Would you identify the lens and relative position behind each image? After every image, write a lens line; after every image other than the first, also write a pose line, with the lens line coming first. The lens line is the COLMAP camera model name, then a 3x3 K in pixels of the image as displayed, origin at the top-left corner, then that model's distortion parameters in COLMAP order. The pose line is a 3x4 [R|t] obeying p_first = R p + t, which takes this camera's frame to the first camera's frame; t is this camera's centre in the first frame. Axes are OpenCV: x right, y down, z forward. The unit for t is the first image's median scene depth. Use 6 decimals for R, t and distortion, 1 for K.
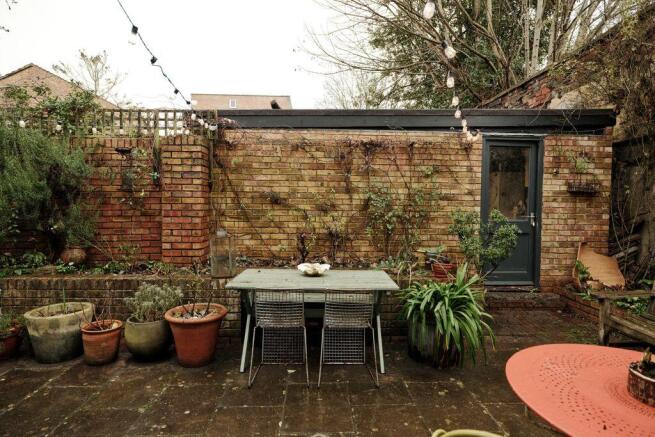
lens RADIAL K [[347.2, 0, 327.5], [0, 347.2, 218.5], [0, 0, 1]] dist [-0.000237, -0.000079]
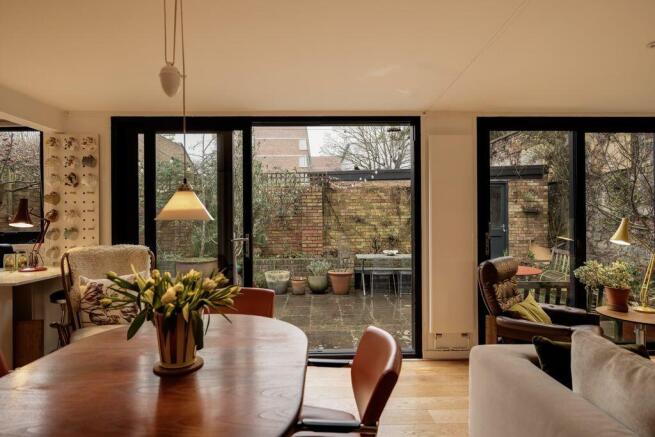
lens RADIAL K [[320.4, 0, 342.5], [0, 320.4, 220.4], [0, 0, 1]] dist [-0.000531, 0.000079]
pose [[0.999656, -0.020002, -0.016949, -0.201343], [0.019215, 0.998785, -0.045388, 0.022932], [0.017836, 0.045047, 0.998826, -0.653703]]
